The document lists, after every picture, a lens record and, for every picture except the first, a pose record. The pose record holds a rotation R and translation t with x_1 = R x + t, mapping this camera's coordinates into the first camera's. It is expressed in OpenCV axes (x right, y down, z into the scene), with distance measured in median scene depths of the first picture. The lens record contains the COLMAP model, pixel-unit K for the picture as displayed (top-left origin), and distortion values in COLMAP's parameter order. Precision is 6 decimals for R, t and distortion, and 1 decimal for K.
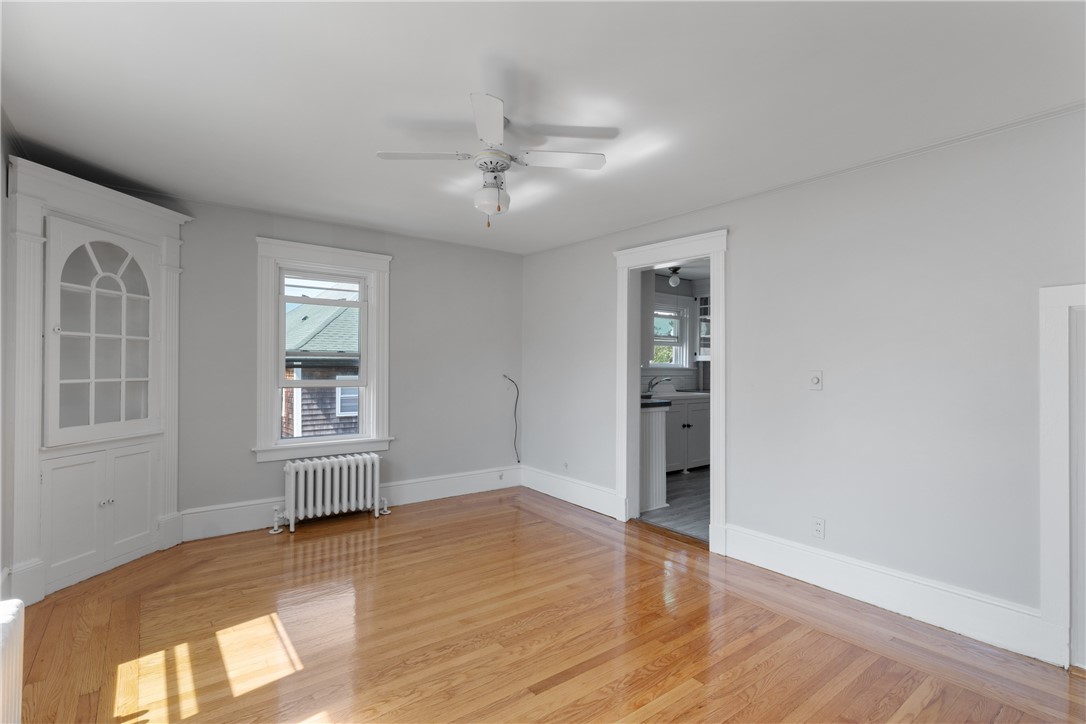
lens RADIAL K [[514.6, 0, 537.1], [0, 514.6, 360.4], [0, 0, 1]] dist [0.002229, 0.001289]
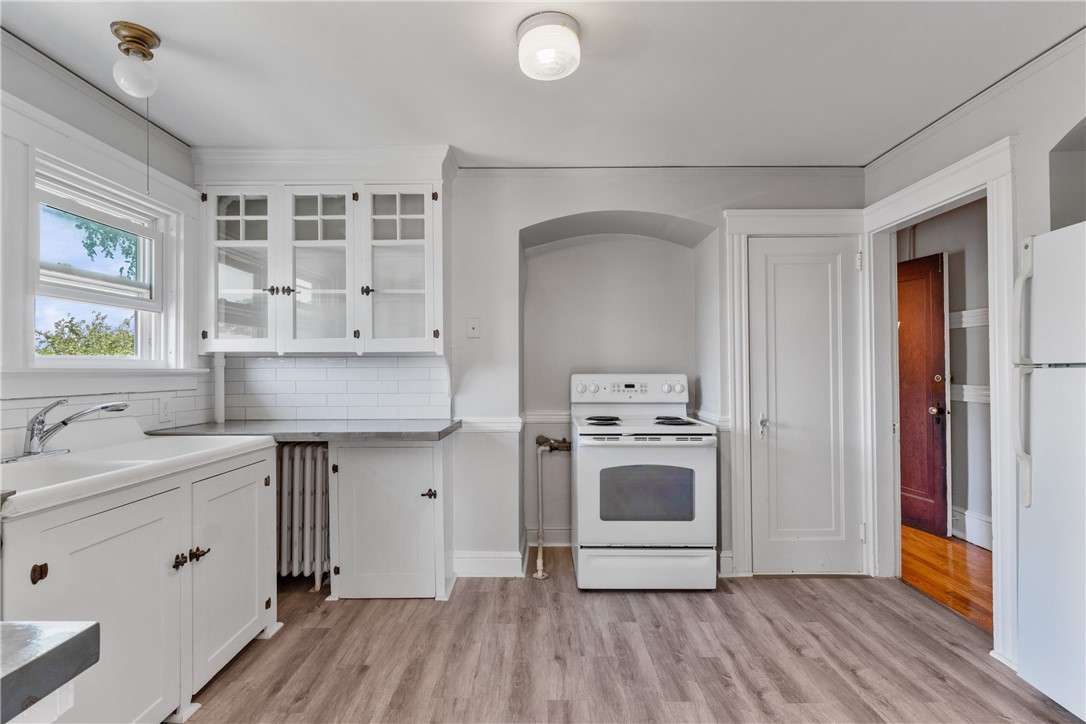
lens RADIAL K [[514.6, 0, 539.0], [0, 514.6, 364.6], [0, 0, 1]] dist [0.002229, 0.001289]
pose [[0.610839, -0.004795, 0.791740, 0.163713], [0.006250, 0.999980, 0.001234, 0.012792], [-0.791730, 0.004195, 0.610856, 0.601794]]
